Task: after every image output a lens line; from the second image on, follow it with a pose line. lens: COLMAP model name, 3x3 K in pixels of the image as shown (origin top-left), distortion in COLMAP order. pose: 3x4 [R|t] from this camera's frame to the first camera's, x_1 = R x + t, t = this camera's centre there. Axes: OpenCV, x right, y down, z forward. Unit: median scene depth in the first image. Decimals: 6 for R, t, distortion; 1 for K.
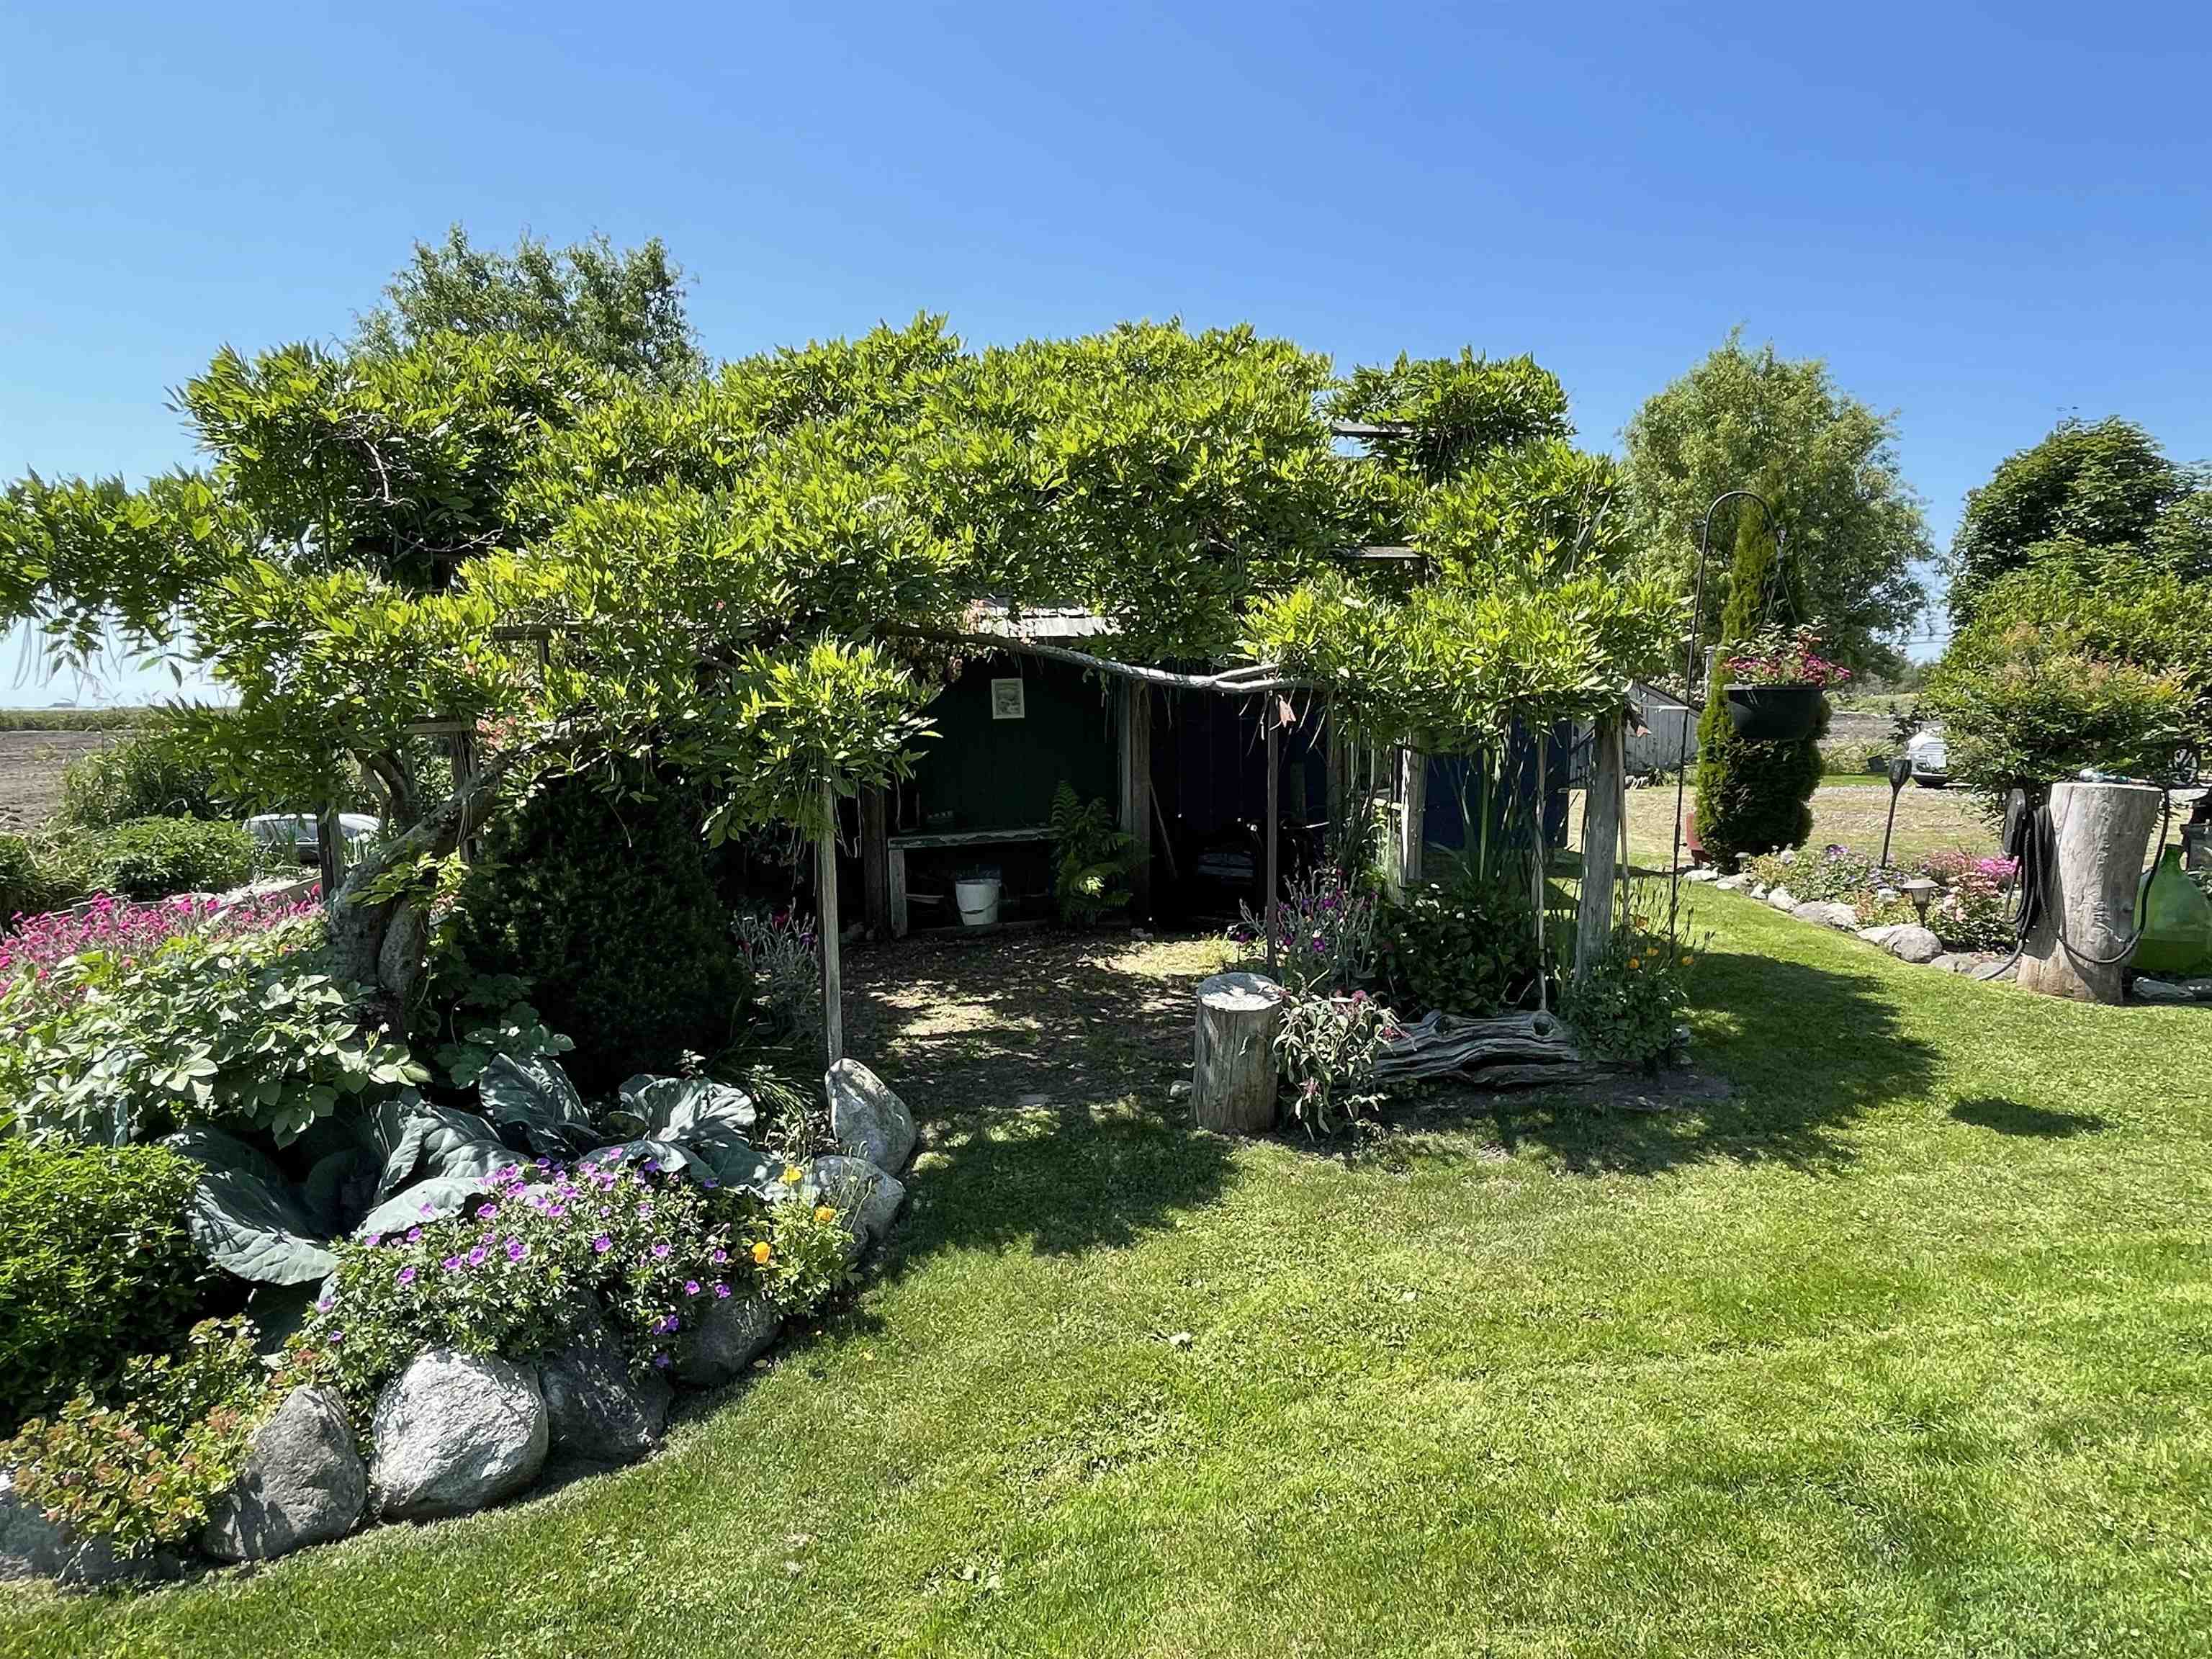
lens RADIAL K [[1375.3, 0, 1106.0], [0, 1375.3, 829.5], [0, 0, 1]] dist [0.005297, 0.001273]
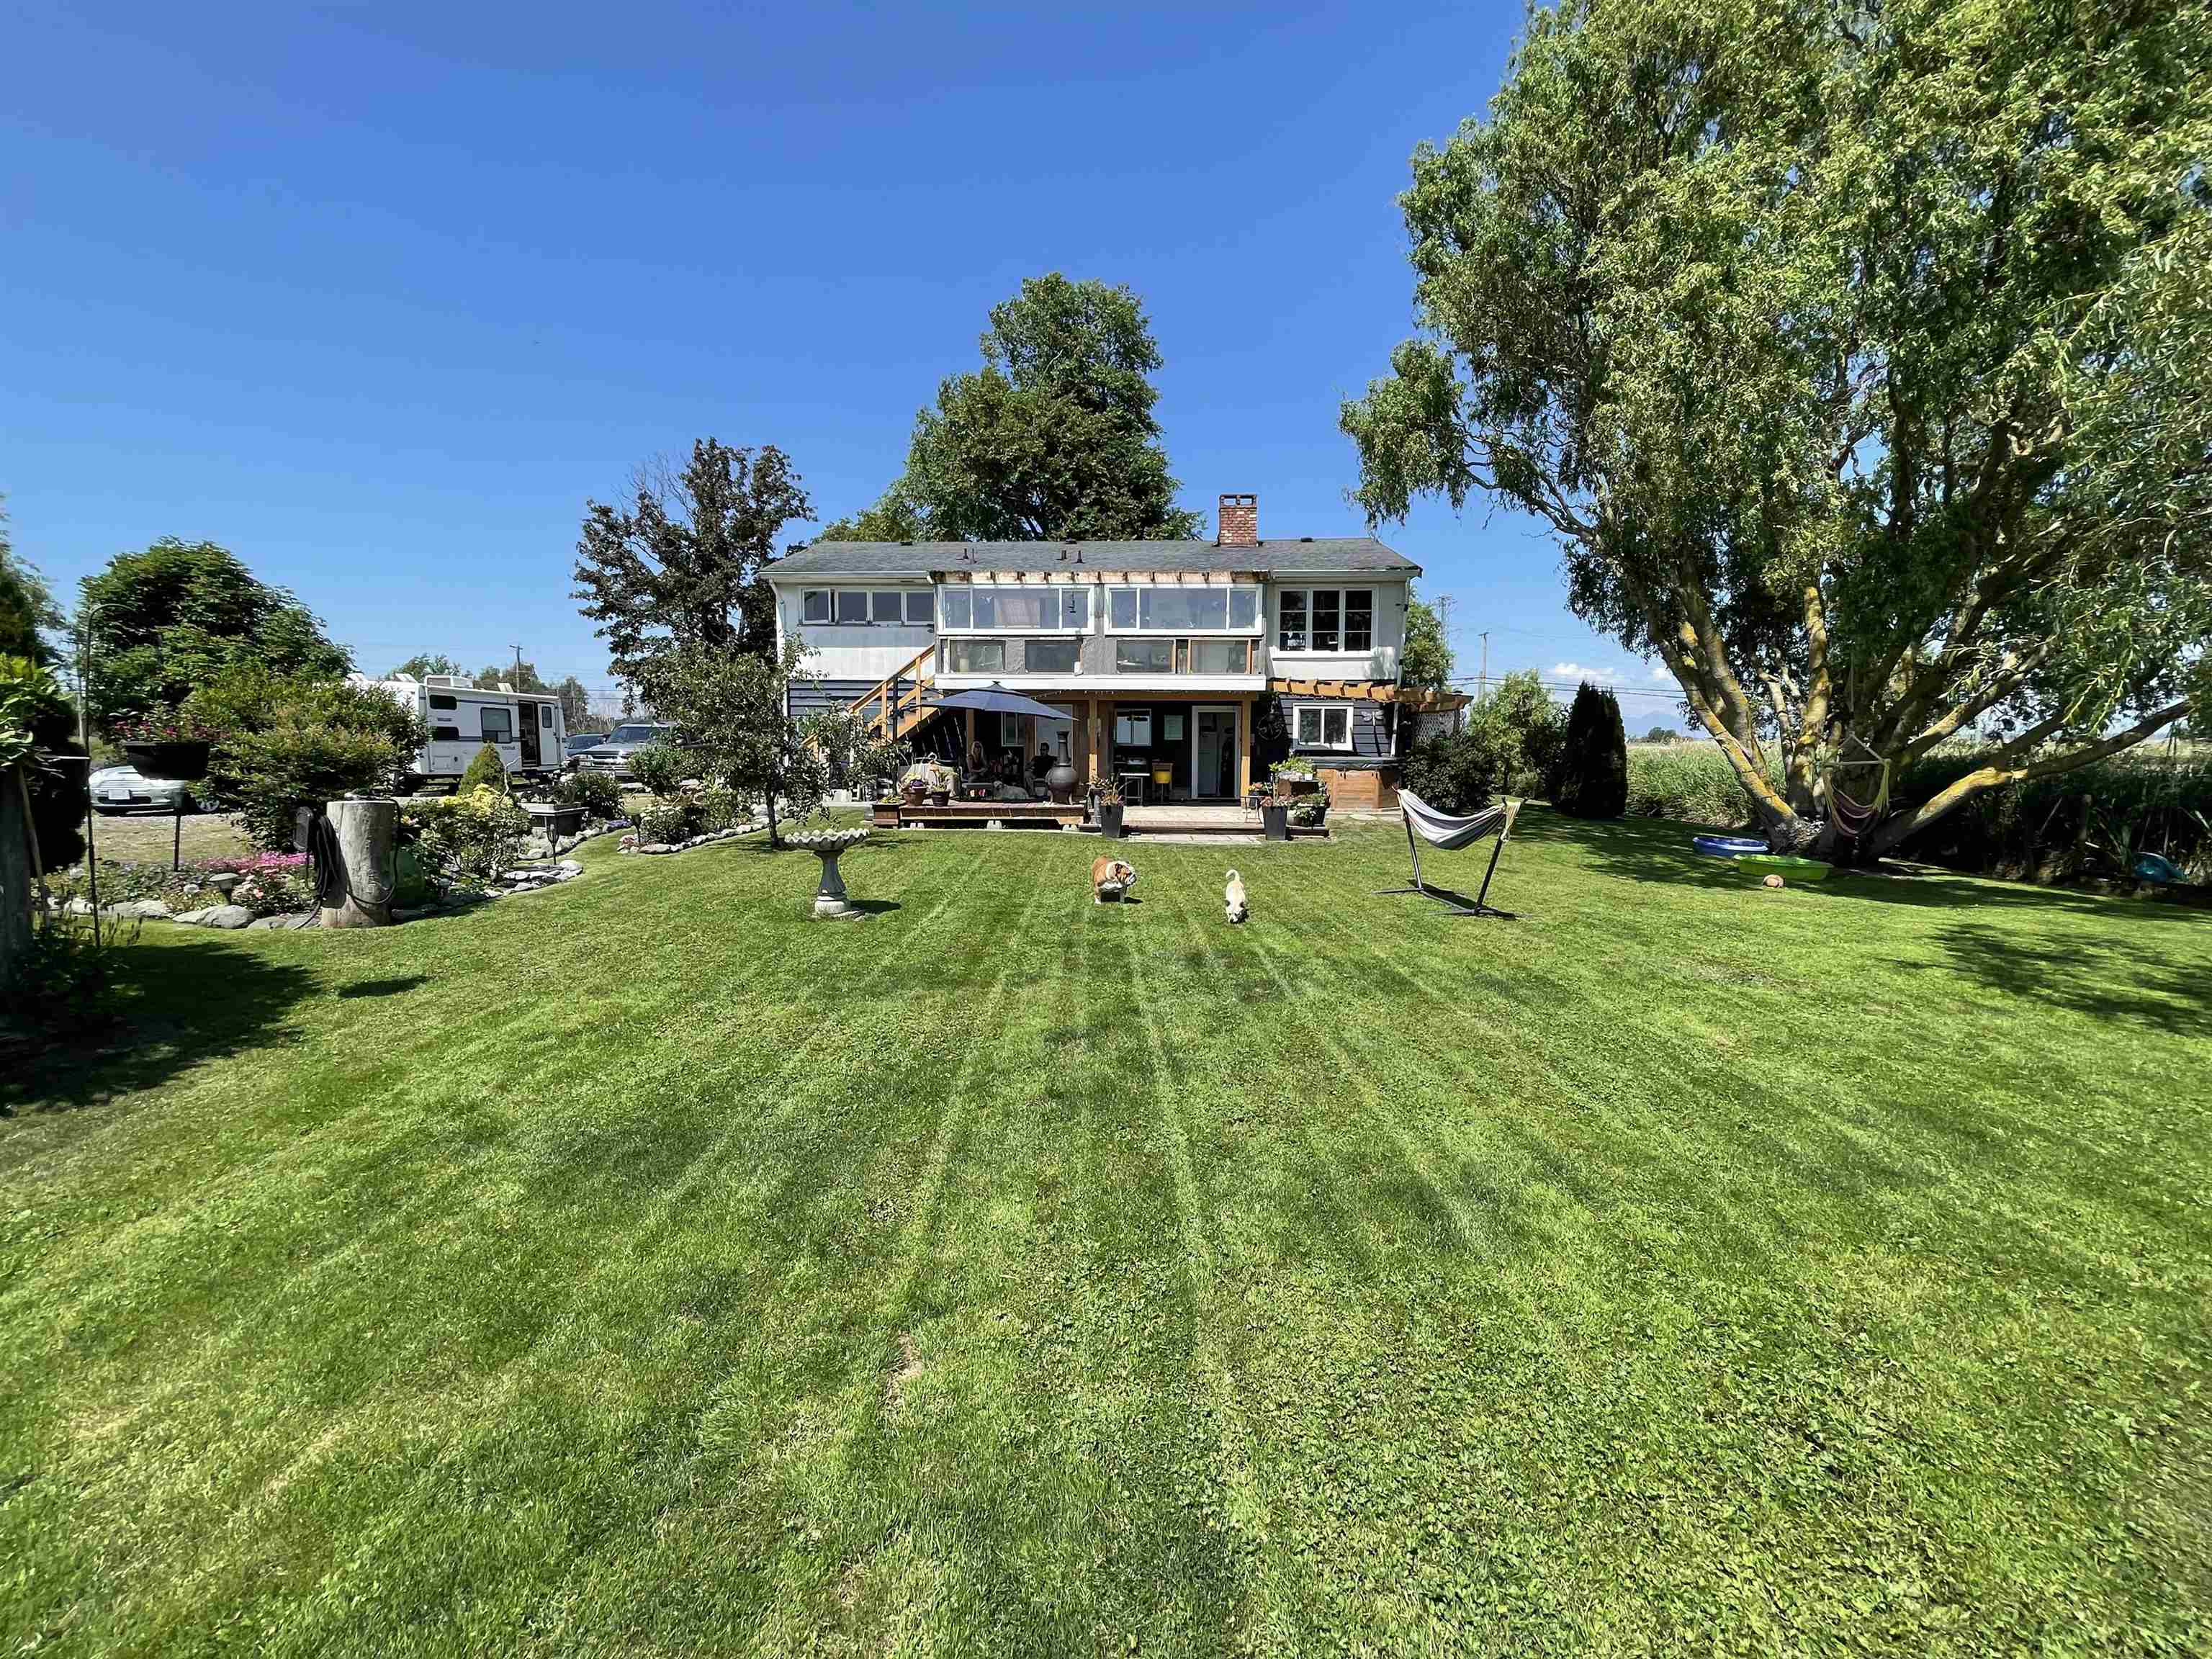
lens RADIAL K [[891.2, 0, 1096.3], [0, 891.2, 832.1], [0, 0, 1]] dist [0.000685, 0.000334]
pose [[0.169781, -0.086227, 0.981702, -0.208729], [0.084026, 0.993804, 0.072758, 0.001845], [-0.981893, 0.070136, 0.175975, -0.089239]]
